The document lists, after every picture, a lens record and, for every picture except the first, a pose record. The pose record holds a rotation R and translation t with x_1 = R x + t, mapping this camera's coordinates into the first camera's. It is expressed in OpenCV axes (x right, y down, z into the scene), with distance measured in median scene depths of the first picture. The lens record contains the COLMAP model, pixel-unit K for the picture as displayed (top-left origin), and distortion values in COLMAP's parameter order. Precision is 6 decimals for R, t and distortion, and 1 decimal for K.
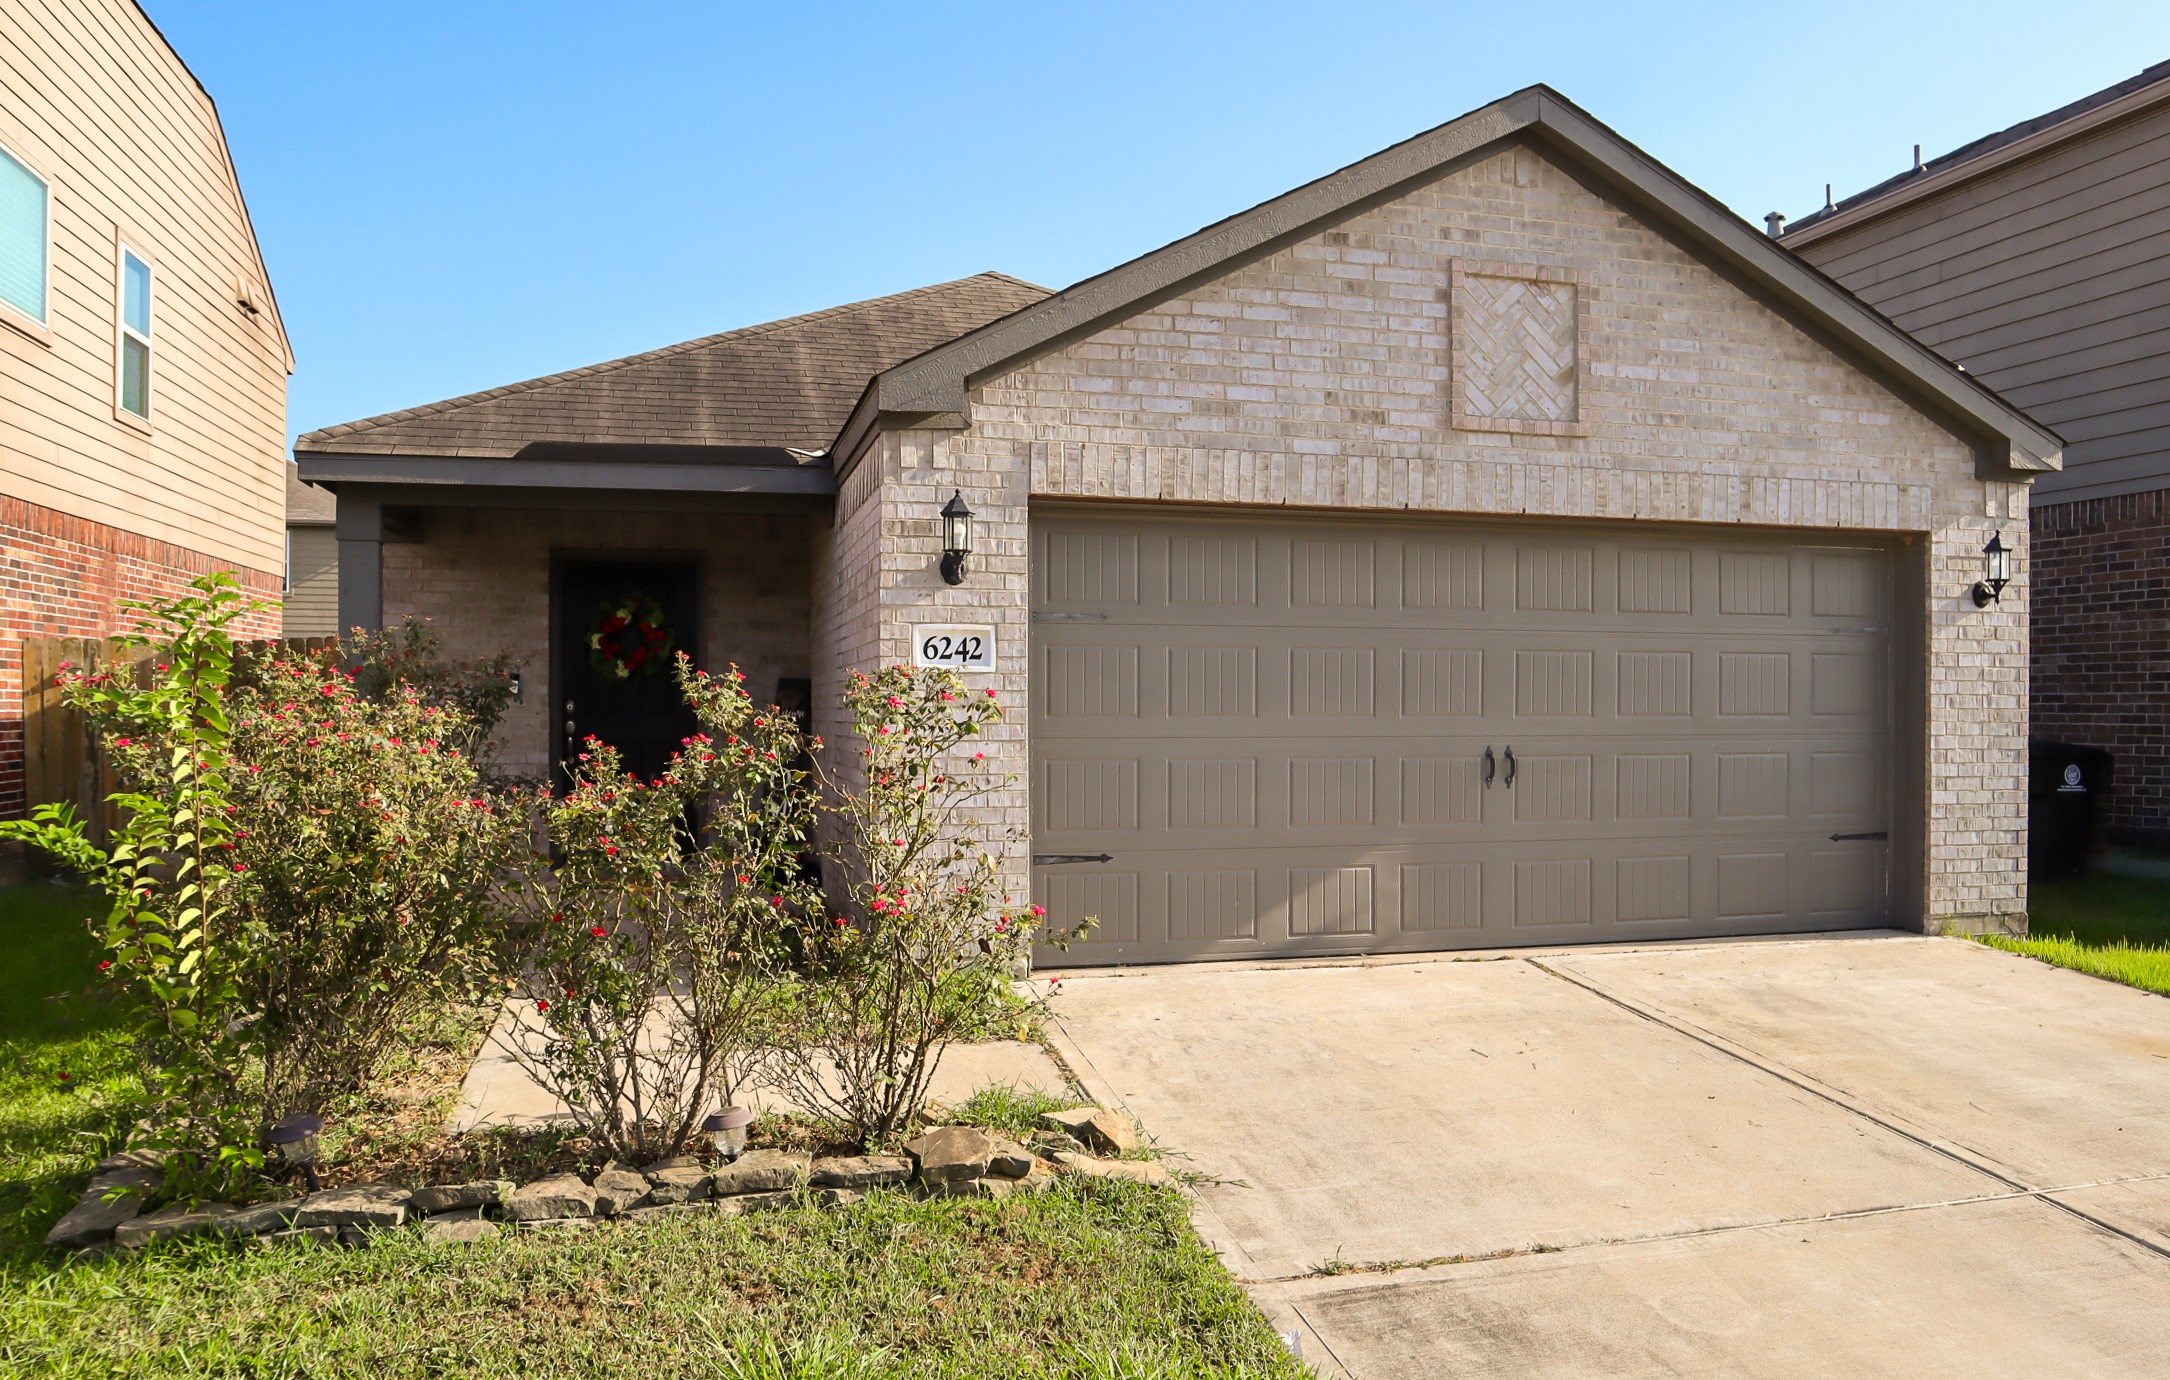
lens RADIAL K [[1392.6, 0, 1106.0], [0, 1392.6, 724.4], [0, 0, 1]] dist [-0.076842, 0.022700]
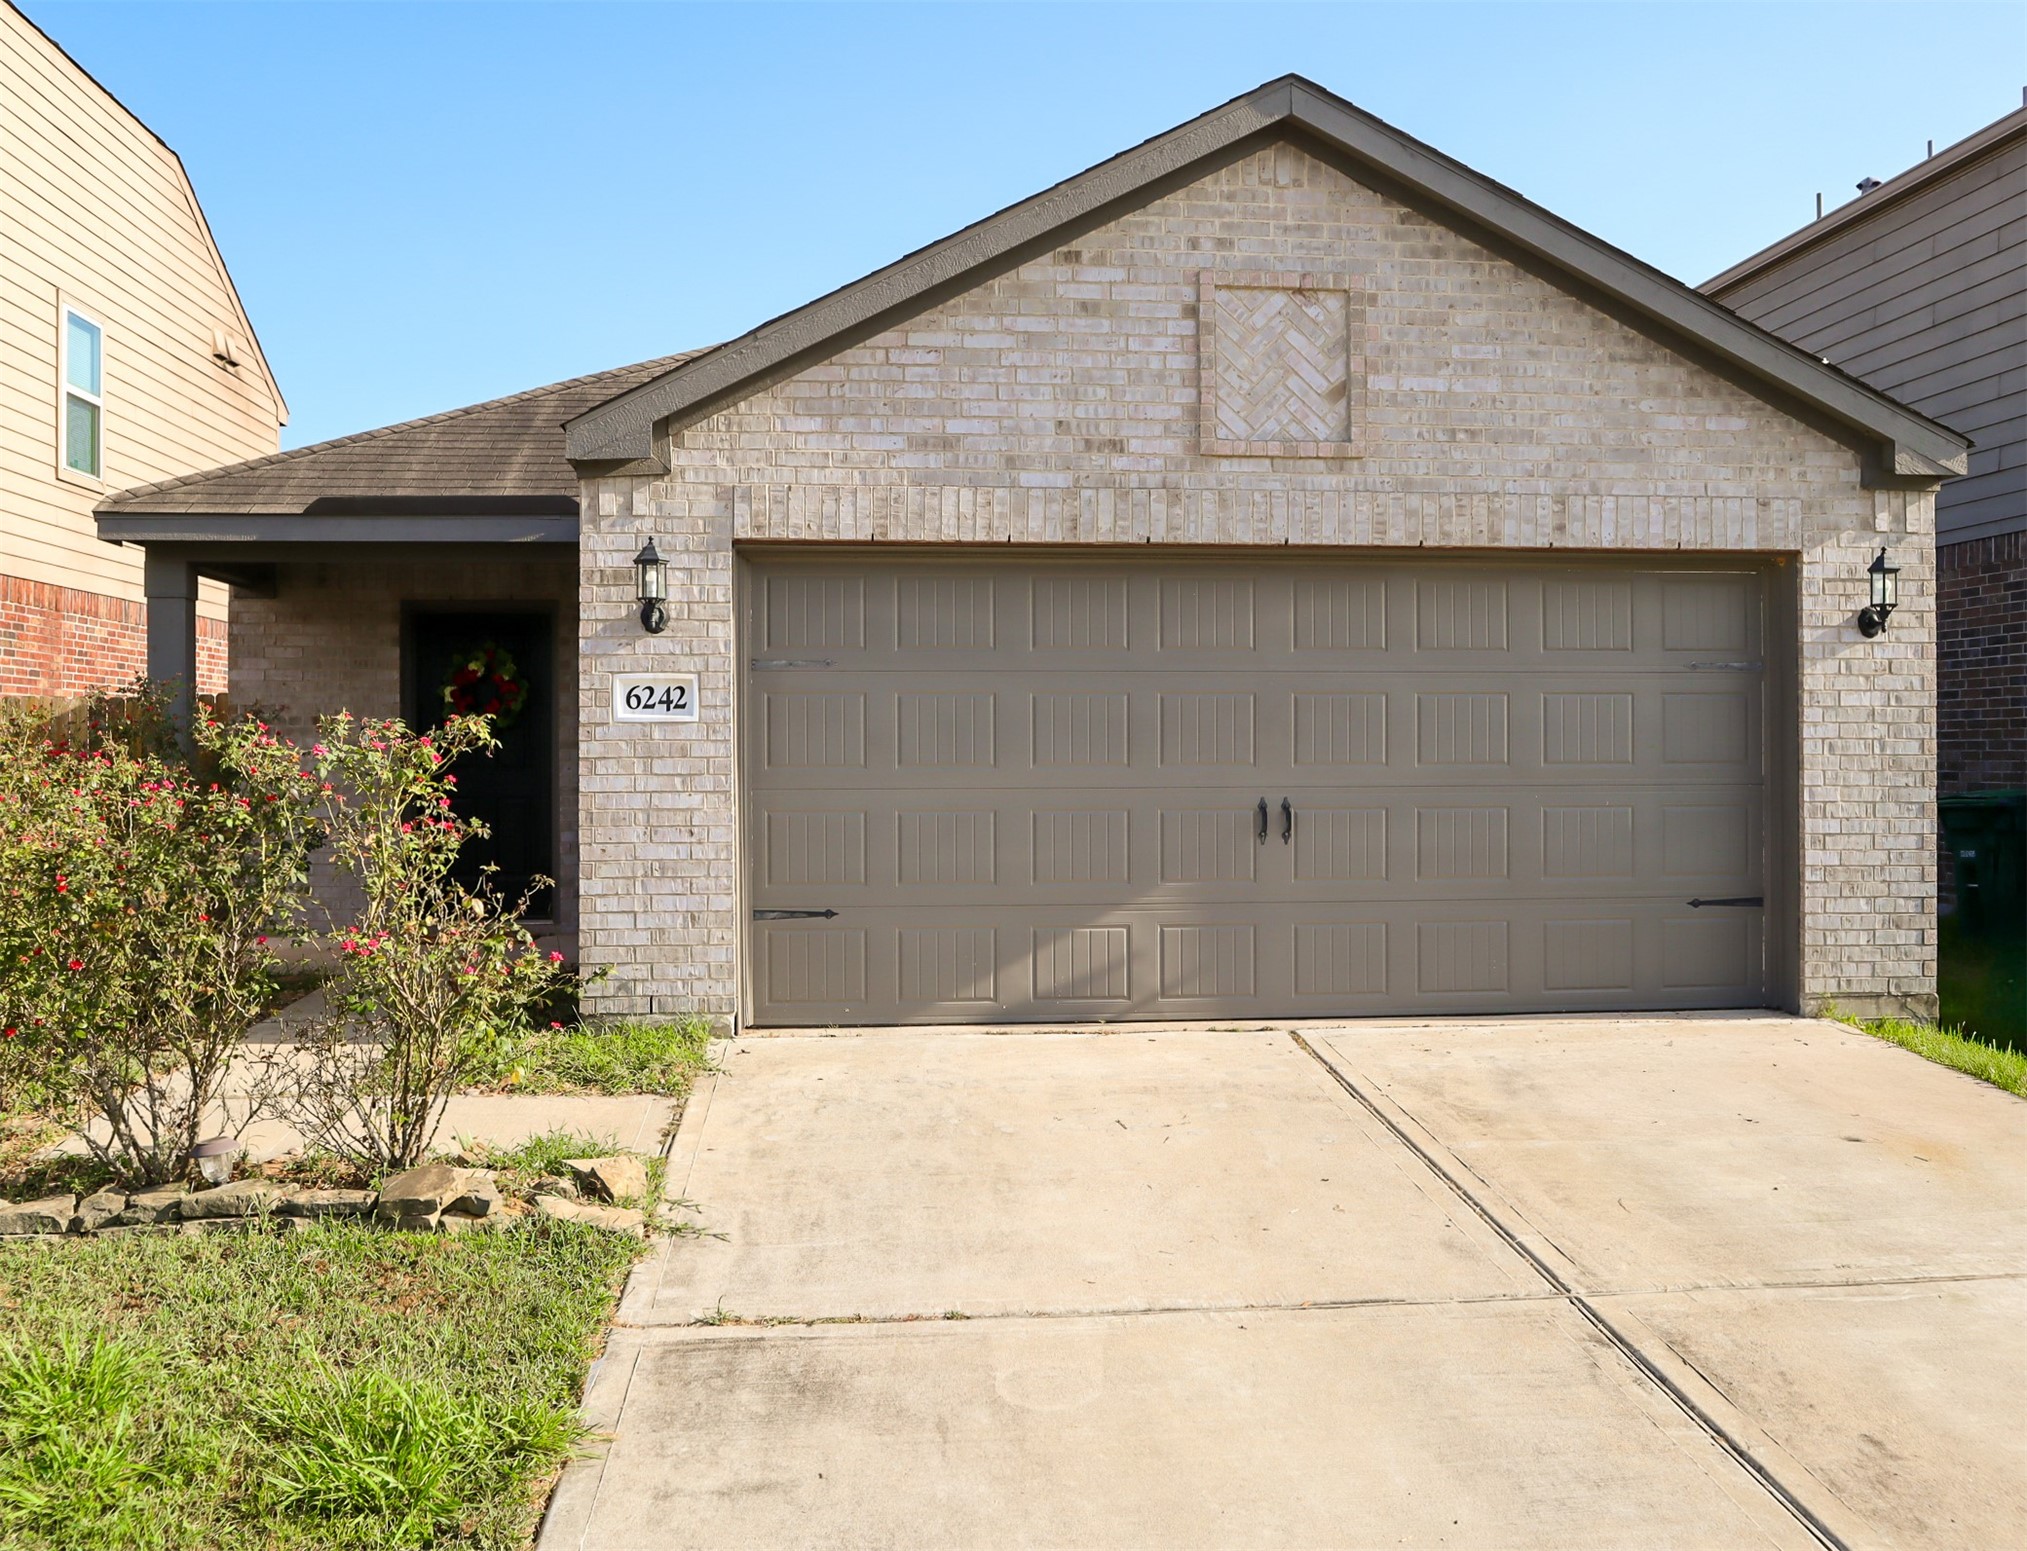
lens RADIAL K [[1528.1, 0, 1011.2], [0, 1528.1, 768.1], [0, 0, 1]] dist [-0.062444, 0.036597]
pose [[0.989507, -0.003439, -0.144443, 0.265159], [0.002136, 0.999956, -0.009176, 0.004839], [0.144468, 0.008771, 0.989471, -0.025373]]
